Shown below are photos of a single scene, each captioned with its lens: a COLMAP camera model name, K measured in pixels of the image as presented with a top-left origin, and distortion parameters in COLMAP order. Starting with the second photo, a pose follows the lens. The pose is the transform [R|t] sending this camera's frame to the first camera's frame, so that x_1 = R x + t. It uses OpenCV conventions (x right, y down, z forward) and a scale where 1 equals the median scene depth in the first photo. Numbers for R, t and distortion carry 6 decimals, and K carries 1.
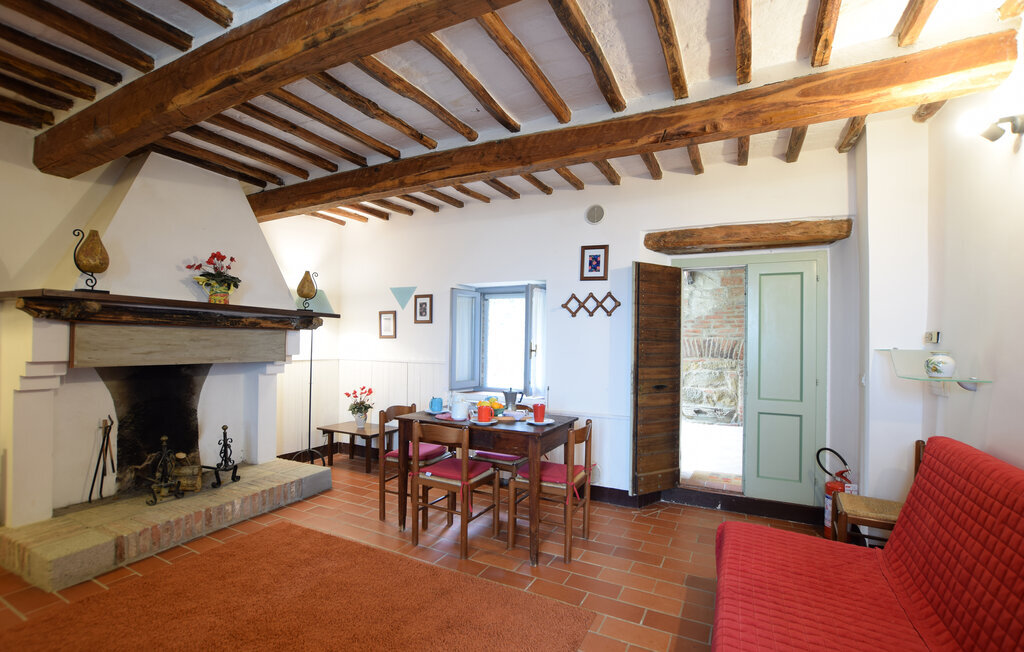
lens RADIAL K [[453.0, 0, 504.4], [0, 453.0, 330.9], [0, 0, 1]] dist [-0.021755, -0.000208]
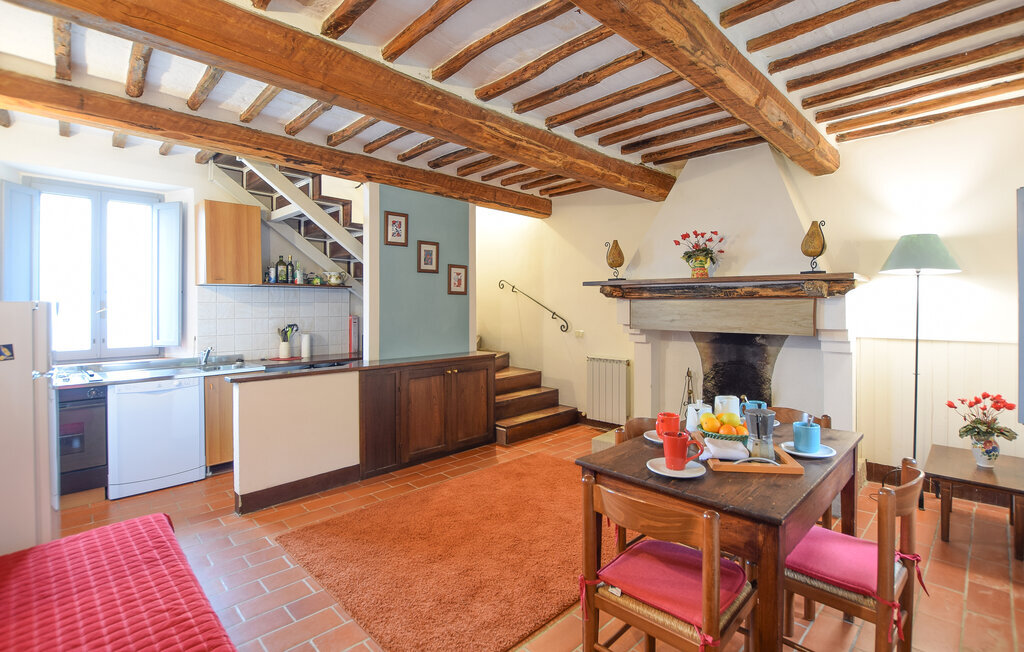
lens RADIAL K [[477.8, 0, 524.5], [0, 477.8, 304.6], [0, 0, 1]] dist [-0.022769, 0.000805]
pose [[-0.306426, -0.016789, -0.951746, 0.501247], [0.018078, 0.999561, -0.023453, 0.021582], [0.951723, -0.024392, -0.305988, 0.787605]]
